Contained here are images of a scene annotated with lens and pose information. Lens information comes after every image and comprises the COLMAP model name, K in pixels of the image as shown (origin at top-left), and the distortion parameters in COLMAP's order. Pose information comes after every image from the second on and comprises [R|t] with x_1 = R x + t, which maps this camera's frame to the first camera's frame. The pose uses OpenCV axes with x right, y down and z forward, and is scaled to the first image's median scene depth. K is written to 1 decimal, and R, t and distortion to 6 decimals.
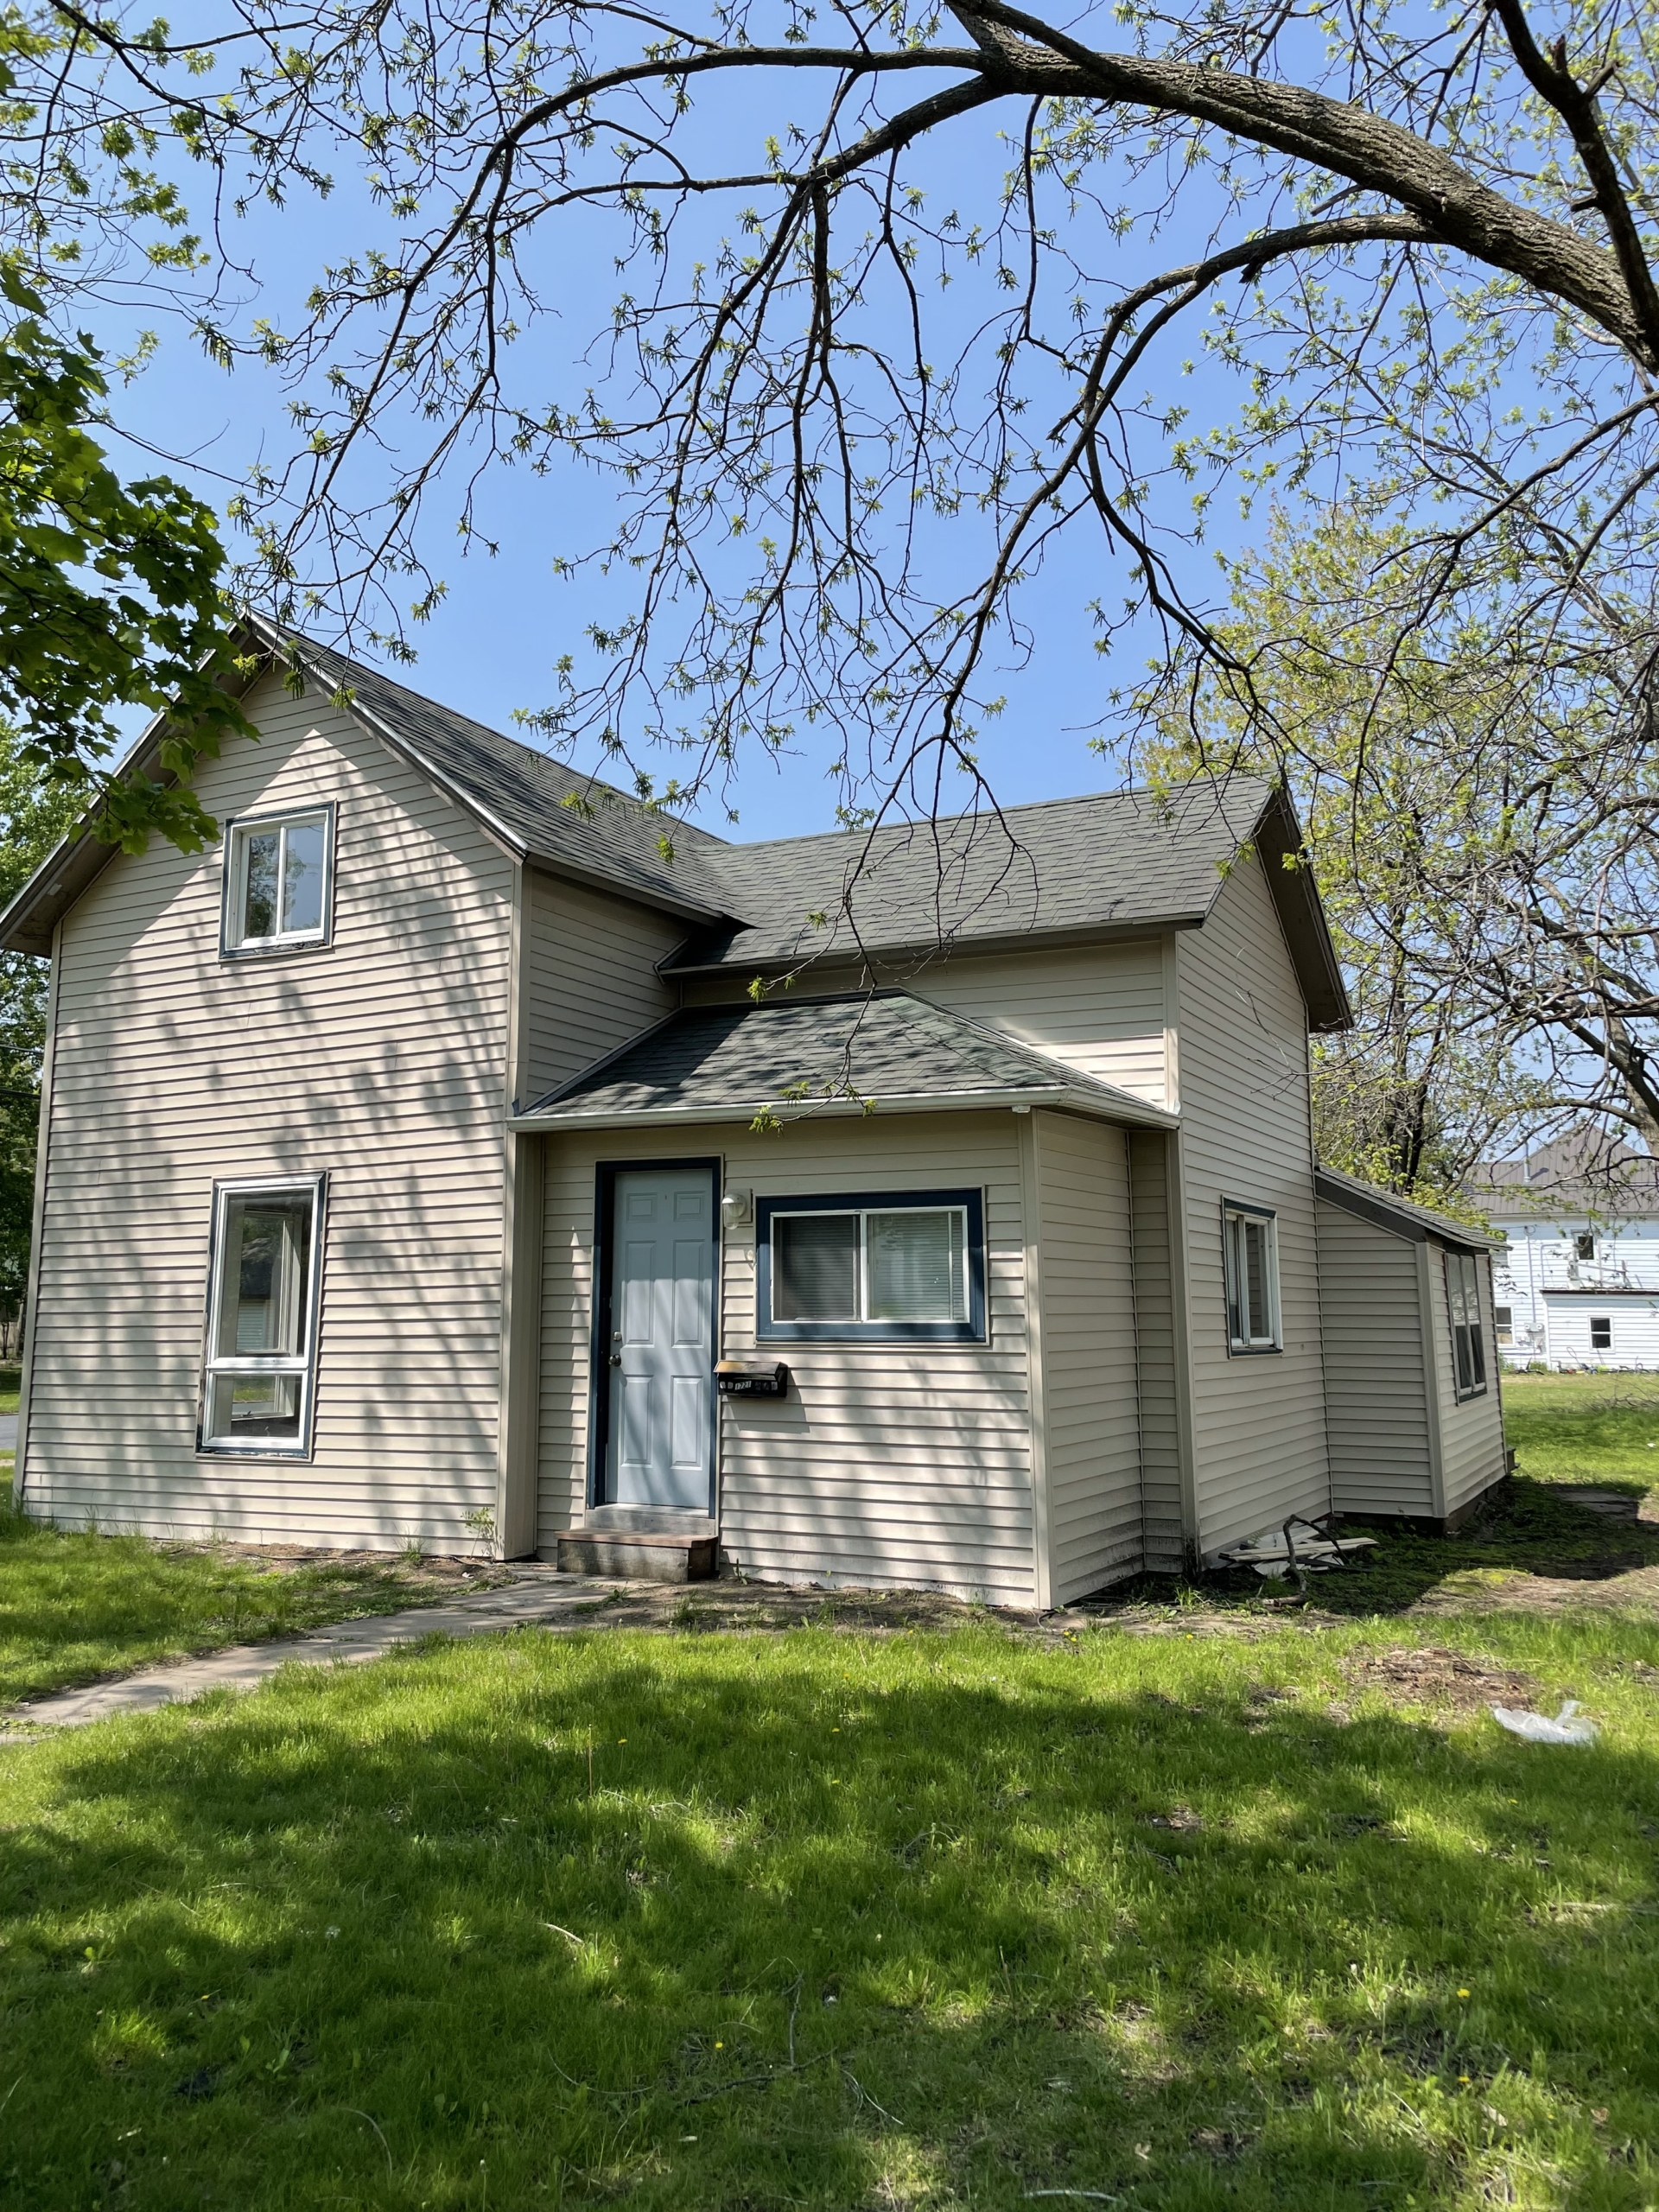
lens RADIAL K [[1661.4, 0, 829.5], [0, 1661.4, 1106.0], [0, 0, 1]] dist [0.130892, -0.275782]
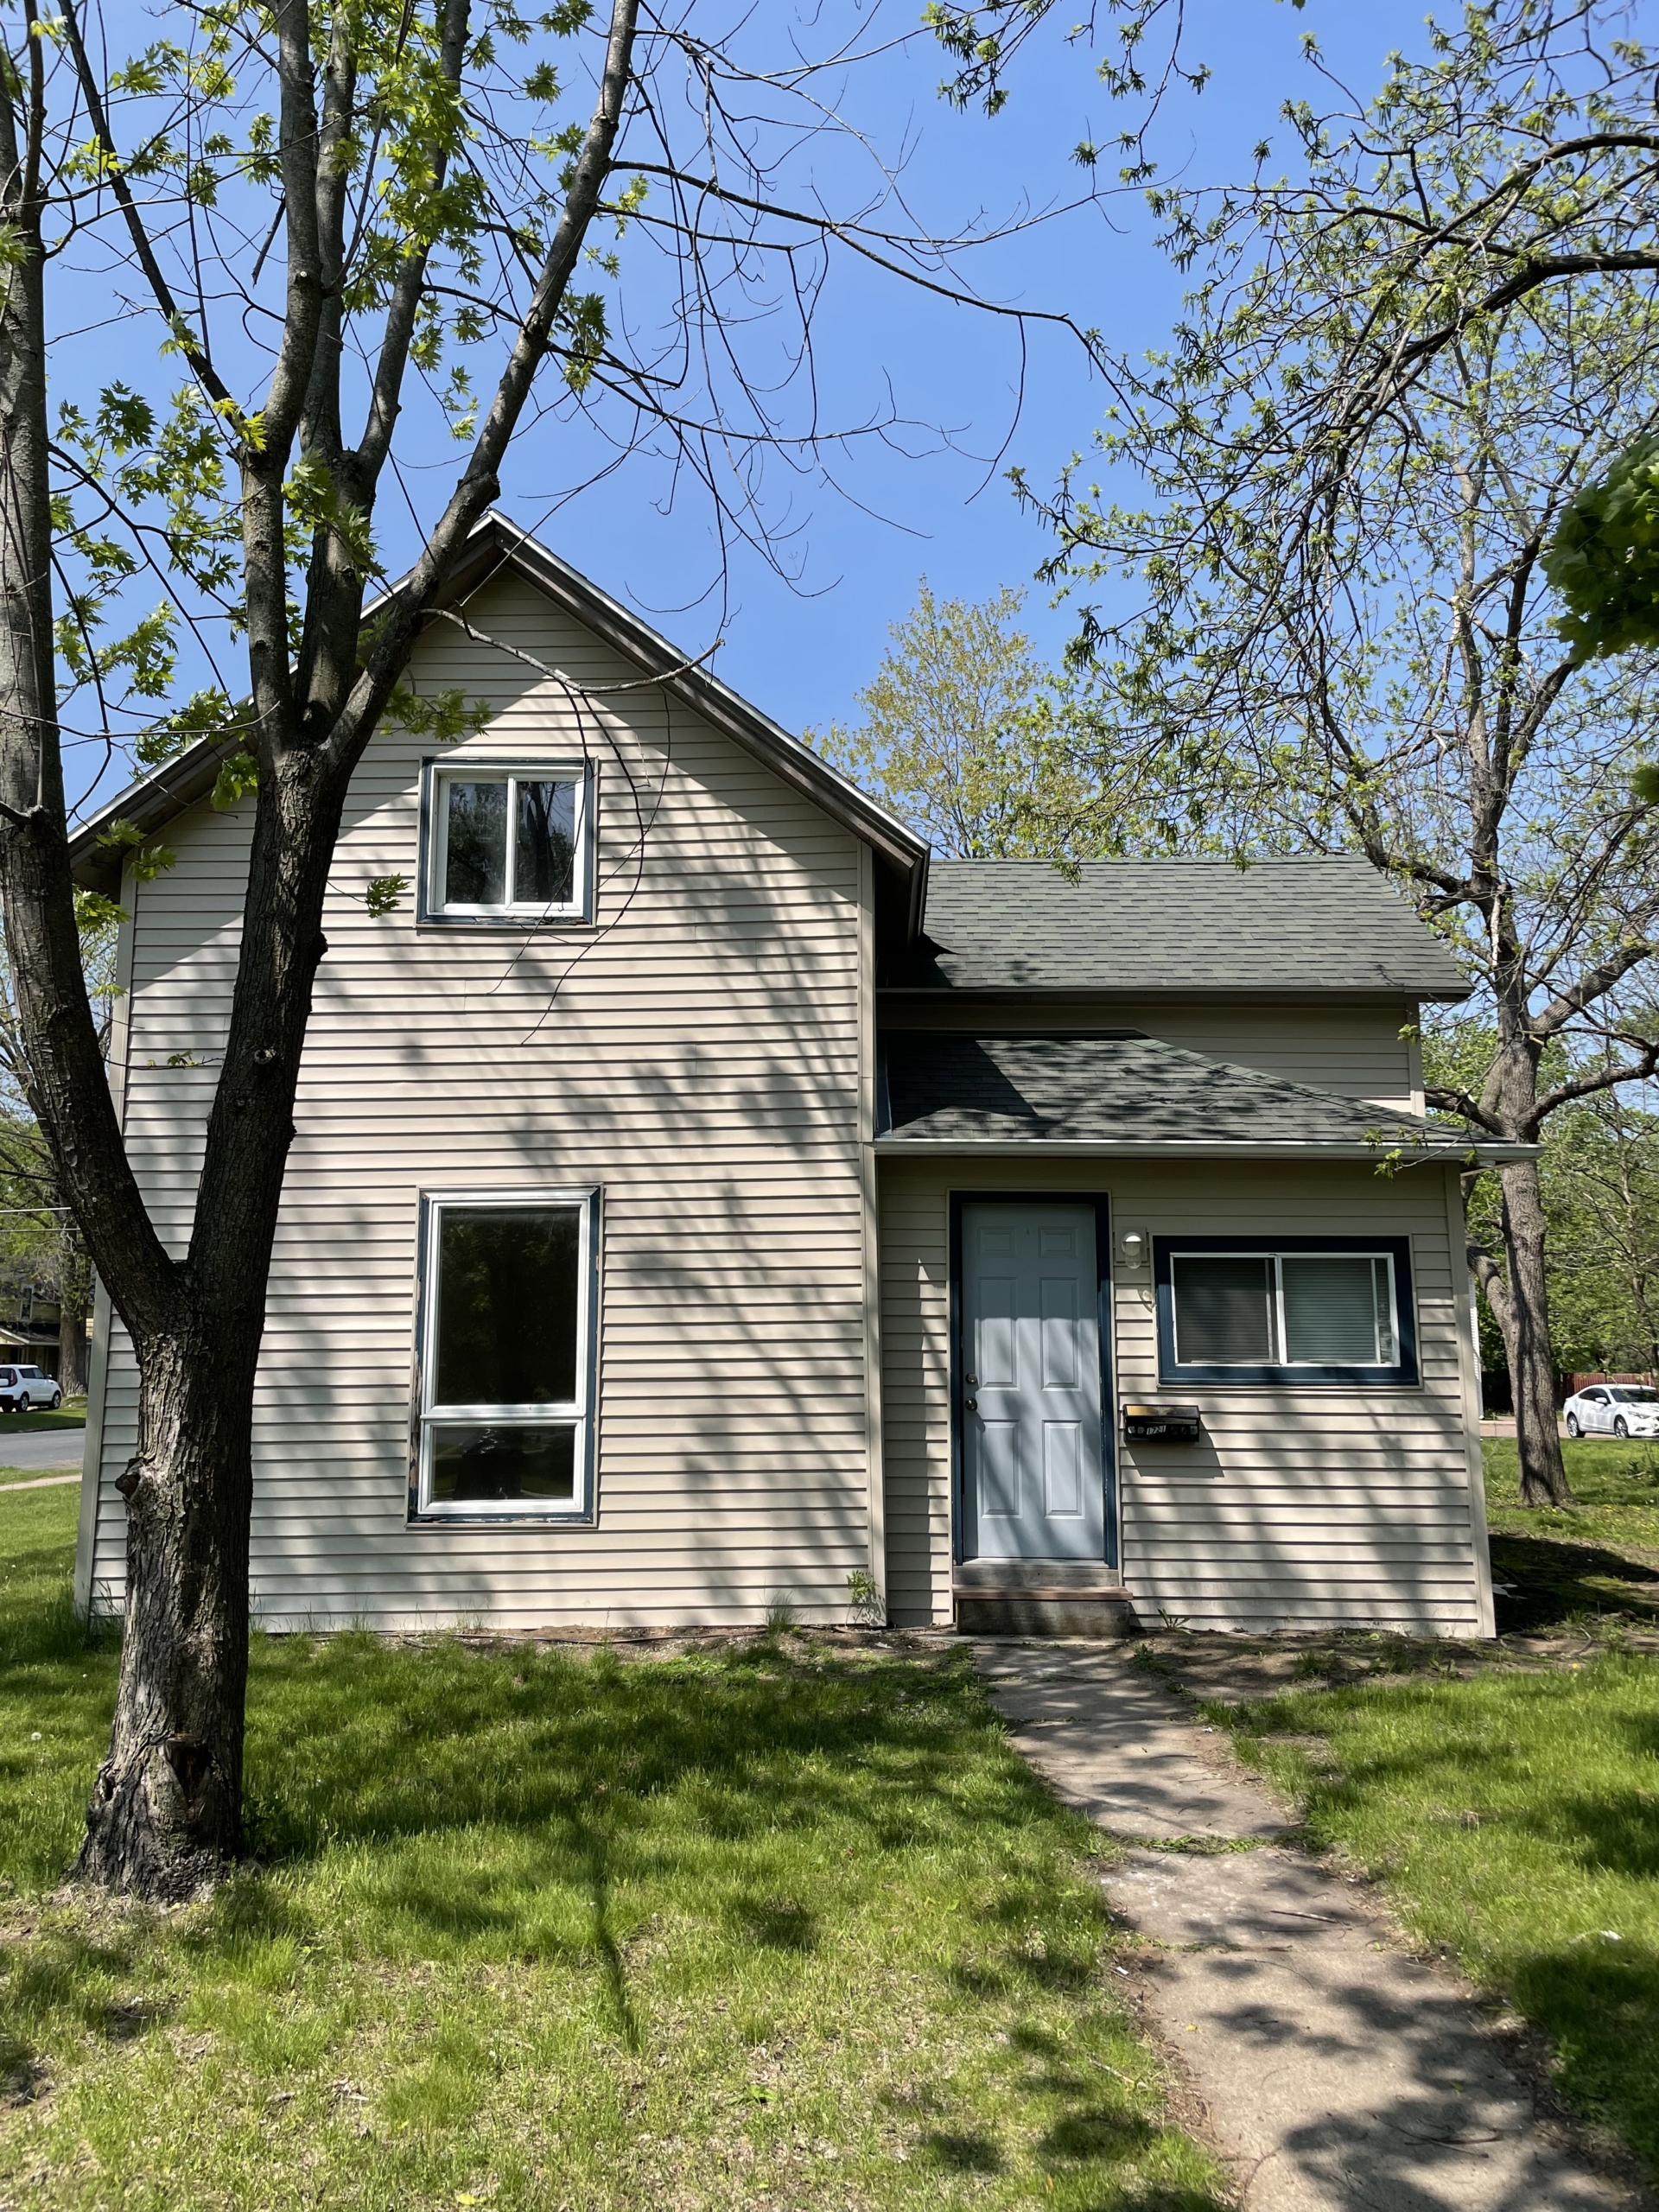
lens RADIAL K [[1661.4, 0, 829.5], [0, 1661.4, 1106.0], [0, 0, 1]] dist [0.130892, -0.275782]
pose [[0.894068, 0.065959, 0.443048, -0.601857], [-0.057844, 0.997818, -0.031821, 0.019123], [-0.444180, 0.002823, 0.895933, 0.188215]]
